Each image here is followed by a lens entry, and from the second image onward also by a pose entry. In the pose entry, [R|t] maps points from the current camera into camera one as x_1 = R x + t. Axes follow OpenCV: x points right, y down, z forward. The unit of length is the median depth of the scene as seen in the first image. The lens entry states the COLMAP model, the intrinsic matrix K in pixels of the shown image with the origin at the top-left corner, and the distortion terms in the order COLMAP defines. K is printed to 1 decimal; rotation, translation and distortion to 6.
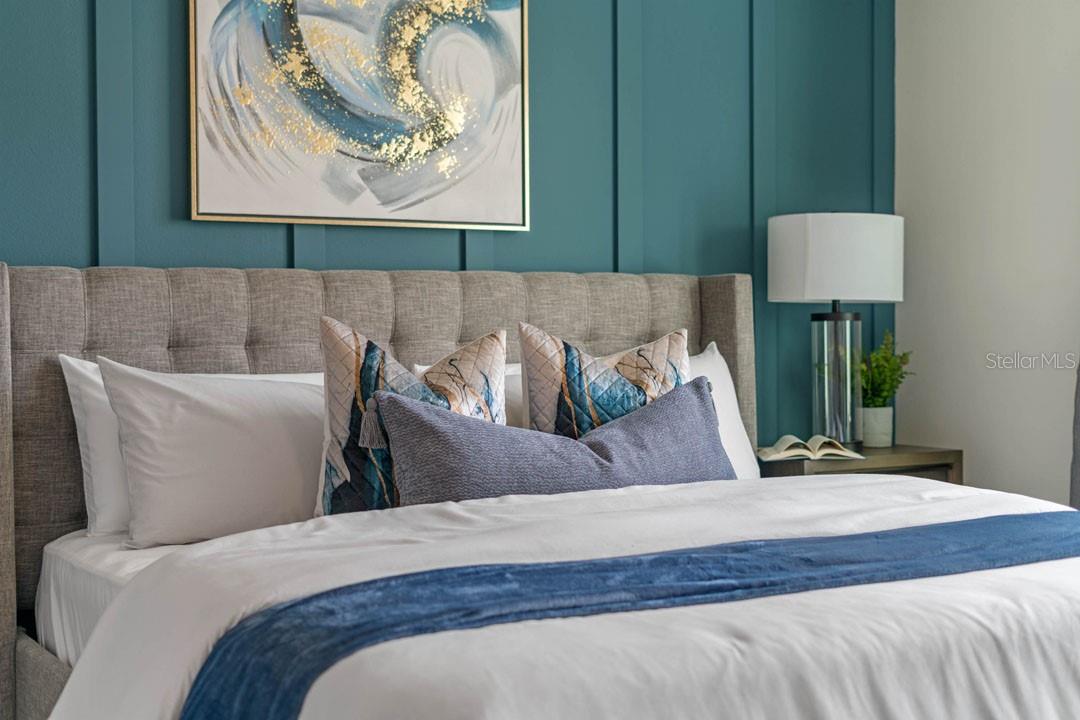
lens RADIAL K [[1542.5, 0, 585.2], [0, 1542.5, 385.5], [0, 0, 1]] dist [0.000956, 0.000000]
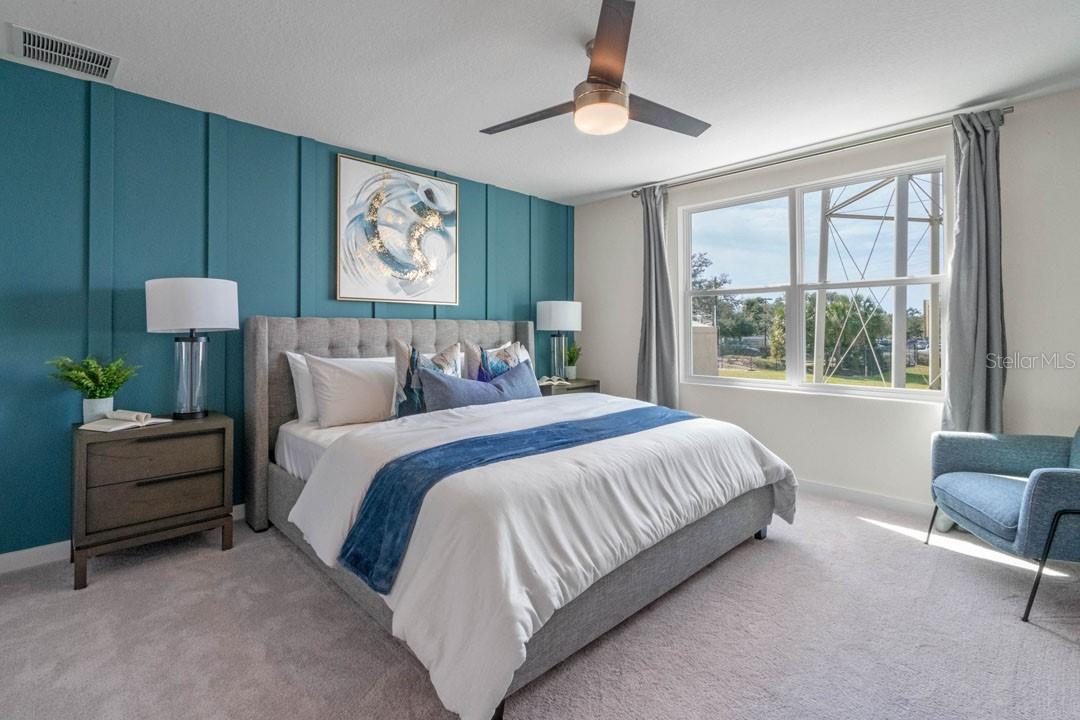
lens RADIAL K [[492.3, 0, 525.3], [0, 492.3, 333.1], [0, 0, 1]] dist [-0.005378, 0.002851]
pose [[0.979130, 0.008498, 0.203055, -0.115682], [-0.003251, 0.999653, -0.026159, -0.030519], [-0.203207, 0.024953, 0.978818, 0.110591]]
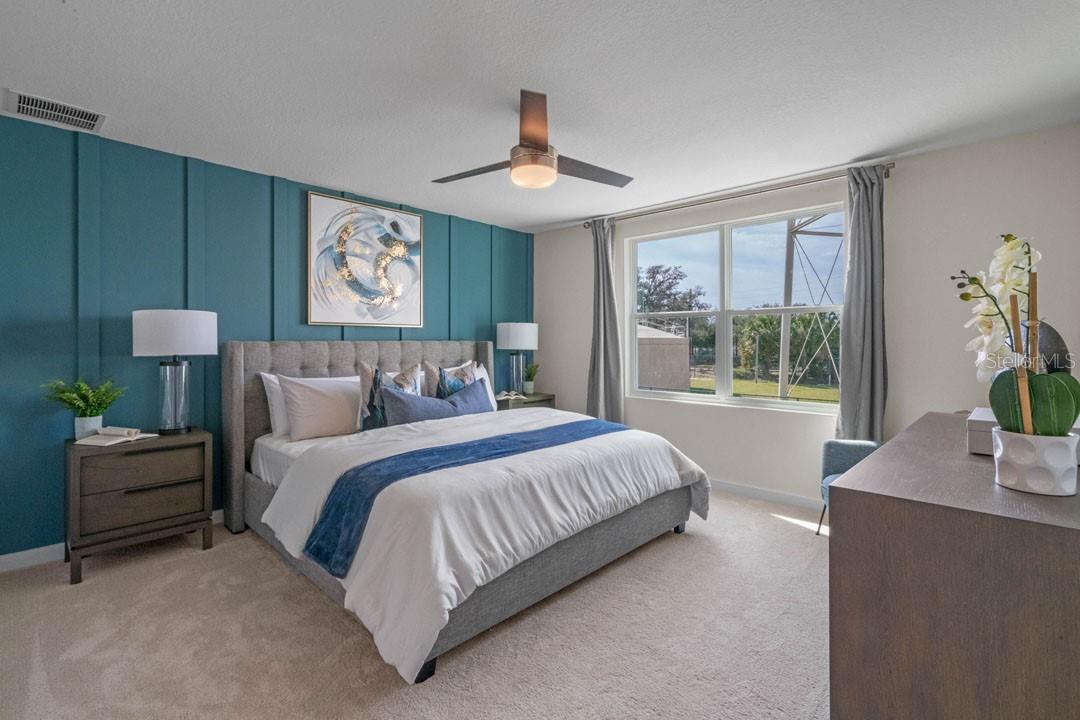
lens RADIAL K [[492.3, 0, 534.5], [0, 492.3, 347.3], [0, 0, 1]] dist [-0.005378, 0.002851]
pose [[0.968832, 0.006838, 0.247624, -0.073583], [-0.003758, 0.999910, -0.012907, -0.056540], [-0.247690, 0.011574, 0.968770, -0.014310]]
